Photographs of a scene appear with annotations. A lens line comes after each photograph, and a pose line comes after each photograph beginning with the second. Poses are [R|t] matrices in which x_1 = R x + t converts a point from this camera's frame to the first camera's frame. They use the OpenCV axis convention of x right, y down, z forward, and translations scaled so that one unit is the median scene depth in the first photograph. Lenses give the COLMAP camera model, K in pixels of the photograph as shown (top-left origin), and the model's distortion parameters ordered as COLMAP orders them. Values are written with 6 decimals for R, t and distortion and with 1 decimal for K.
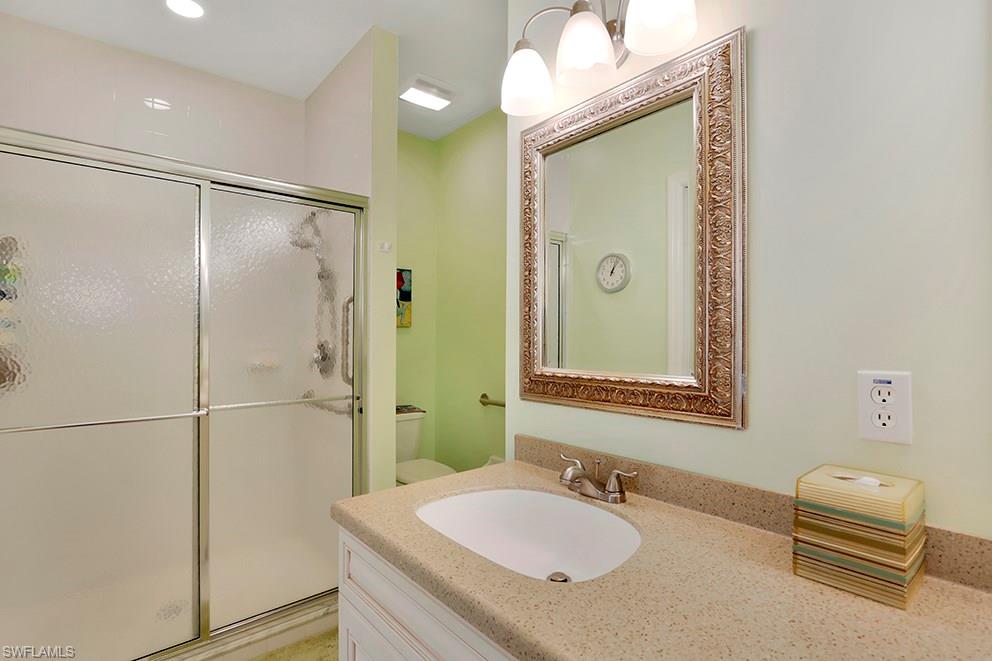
lens RADIAL K [[478.1, 0, 498.0], [0, 478.1, 331.3], [0, 0, 1]] dist [-0.021181, 0.003607]
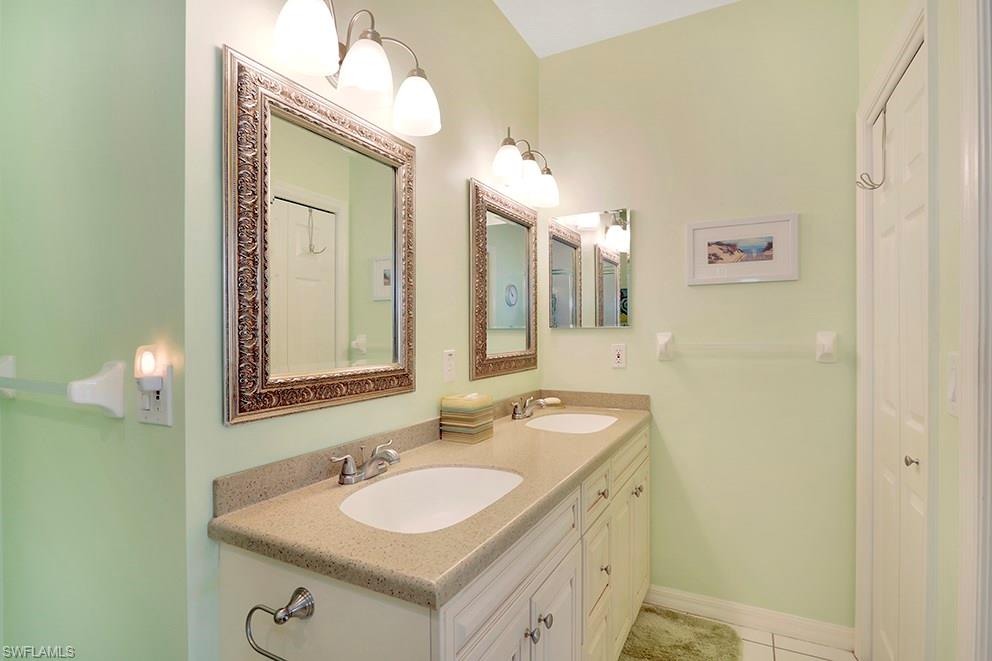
lens RADIAL K [[478.1, 0, 498.3], [0, 478.1, 334.2], [0, 0, 1]] dist [-0.021181, 0.003607]
pose [[-0.363620, 0.007611, 0.931516, -0.948358], [0.005468, 0.999967, -0.006036, 0.016675], [-0.931531, 0.002899, -0.363650, 1.107143]]
